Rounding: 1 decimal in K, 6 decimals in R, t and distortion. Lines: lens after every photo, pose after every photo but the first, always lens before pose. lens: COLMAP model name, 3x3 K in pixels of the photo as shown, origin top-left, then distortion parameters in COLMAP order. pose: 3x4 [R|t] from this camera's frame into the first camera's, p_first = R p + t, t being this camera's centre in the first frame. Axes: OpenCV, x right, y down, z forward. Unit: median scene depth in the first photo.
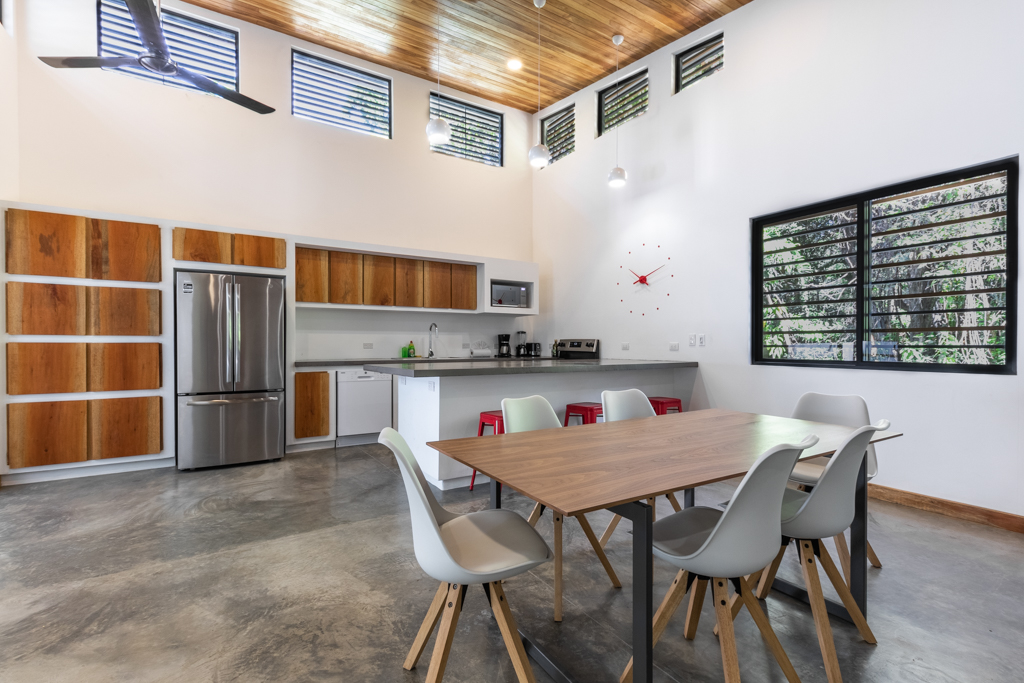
lens RADIAL K [[461.7, 0, 512.0], [0, 461.7, 341.5], [0, 0, 1]] dist [0.002740, 0.000026]
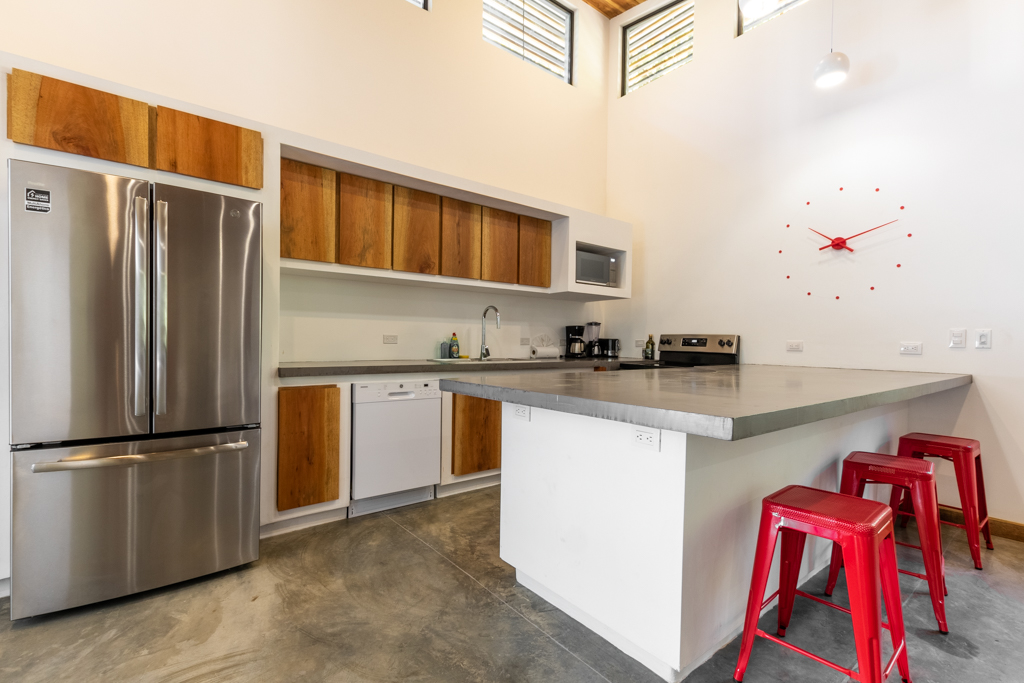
lens RADIAL K [[461.7, 0, 512.0], [0, 461.7, 341.5], [0, 0, 1]] dist [0.002740, 0.000026]
pose [[0.994635, 0.015154, 0.102332, -0.229882], [-0.016286, 0.999815, 0.010236, 0.003353], [-0.102158, -0.011847, 0.994698, 0.396867]]
